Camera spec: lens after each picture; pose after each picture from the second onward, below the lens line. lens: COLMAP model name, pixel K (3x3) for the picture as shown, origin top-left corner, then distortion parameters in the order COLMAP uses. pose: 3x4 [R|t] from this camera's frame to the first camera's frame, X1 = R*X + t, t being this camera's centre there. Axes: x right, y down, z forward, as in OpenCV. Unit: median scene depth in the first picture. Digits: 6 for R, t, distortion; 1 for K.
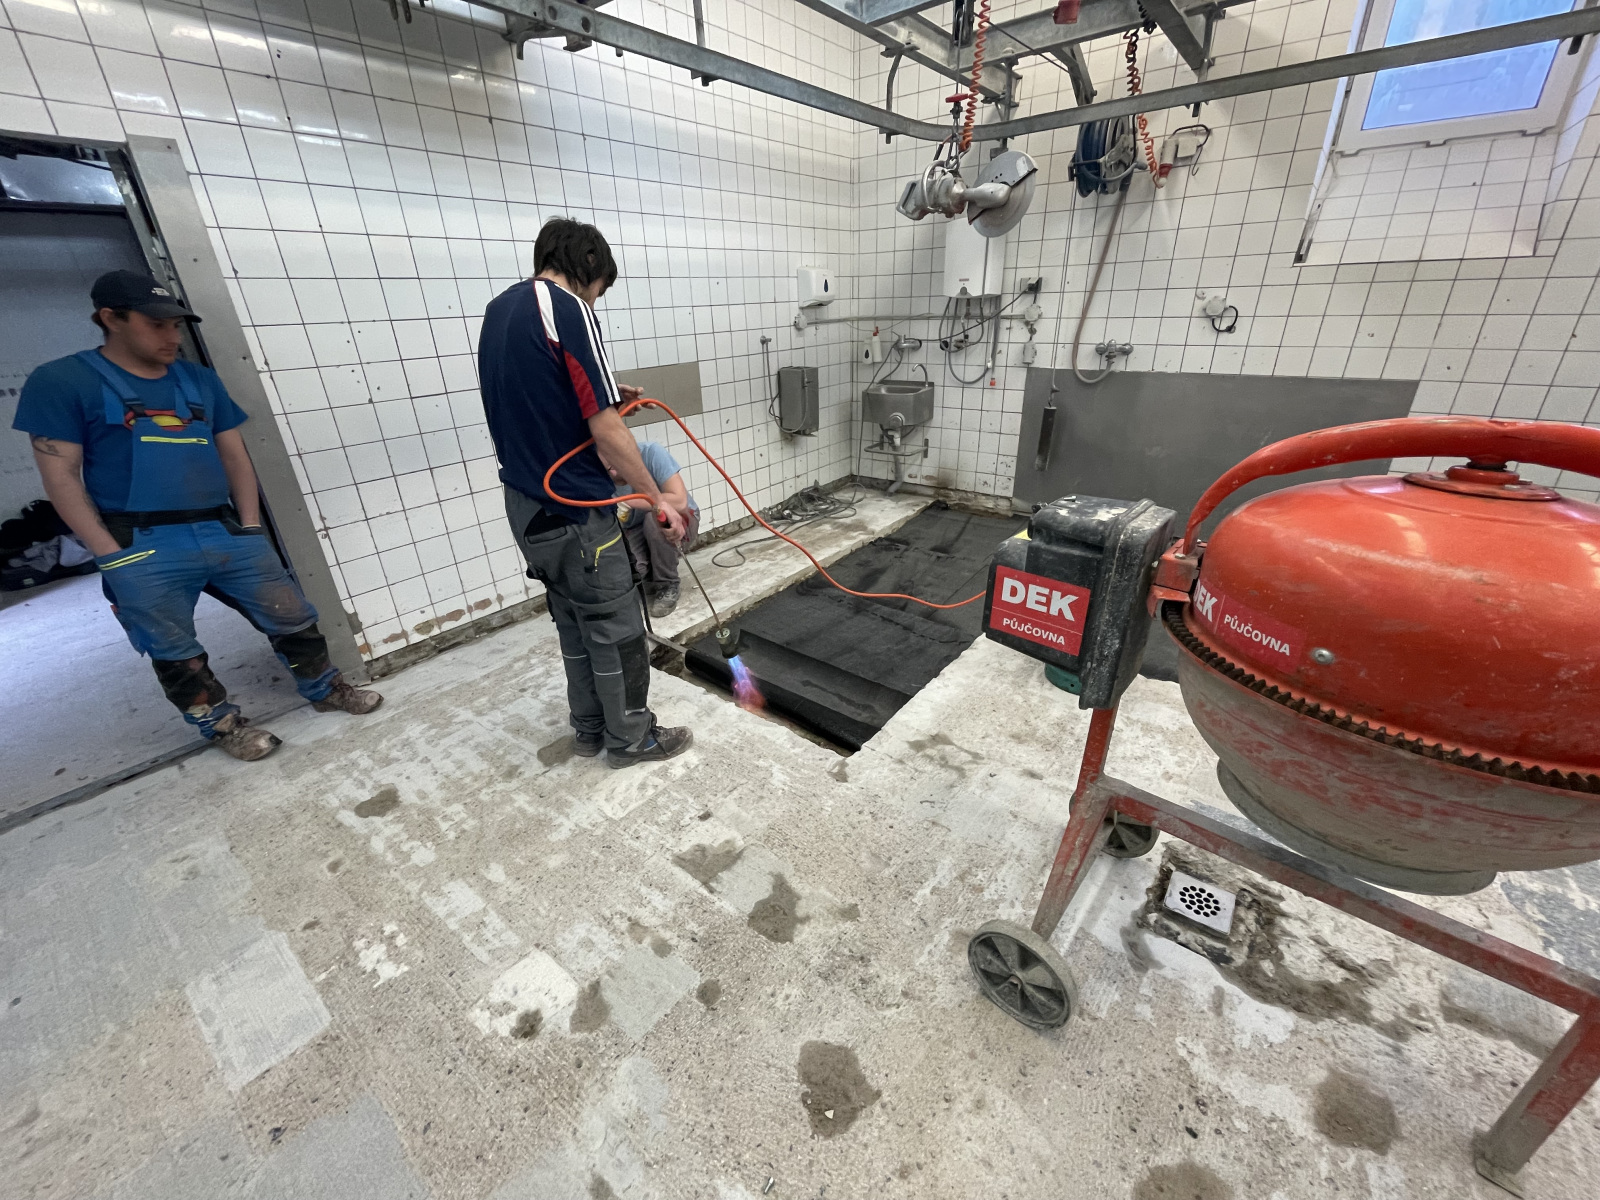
lens RADIAL K [[646.2, 0, 797.5], [0, 646.2, 592.2], [0, 0, 1]] dist [-0.004520, 0.001213]
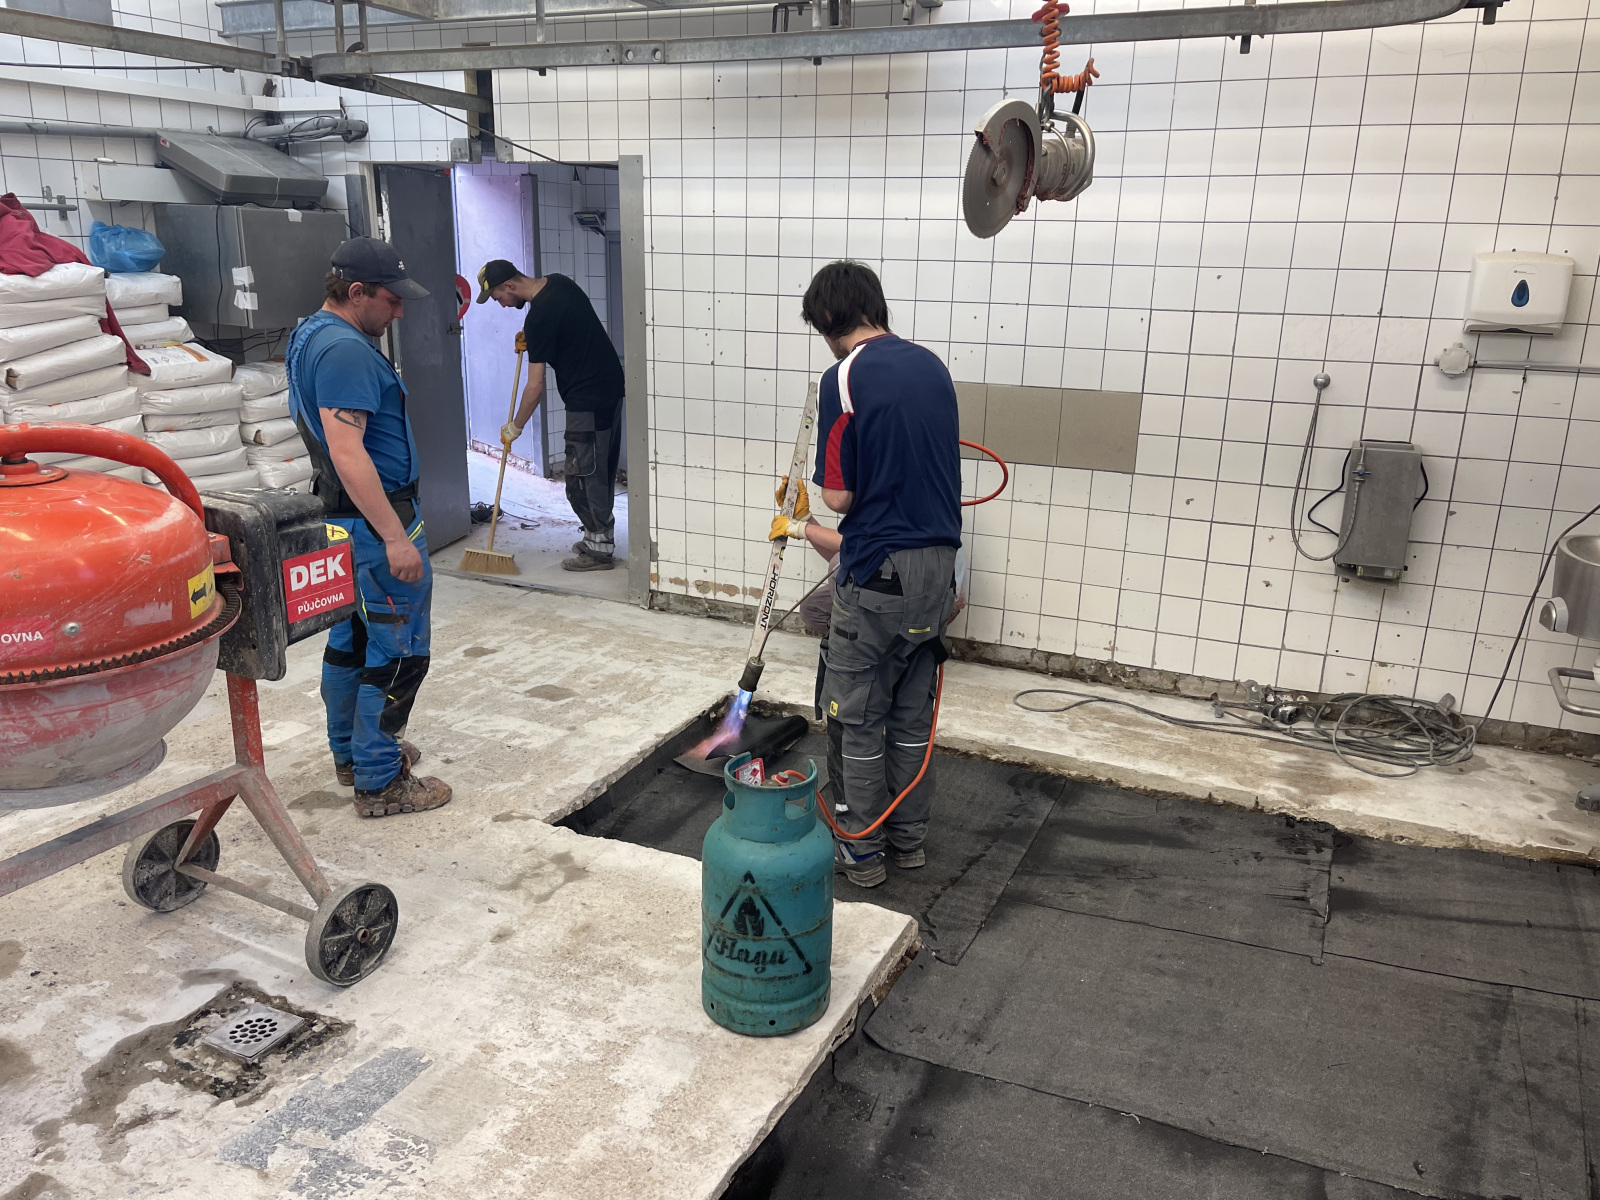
lens RADIAL K [[1206.2, 0, 806.6], [0, 1206.2, 606.7], [0, 0, 1]] dist [0.067271, -0.085740]
pose [[0.234365, 0.312046, -0.920706, 0.904088], [-0.430573, 0.882443, 0.189476, -0.259252], [0.871596, 0.352024, 0.341173, 0.395635]]
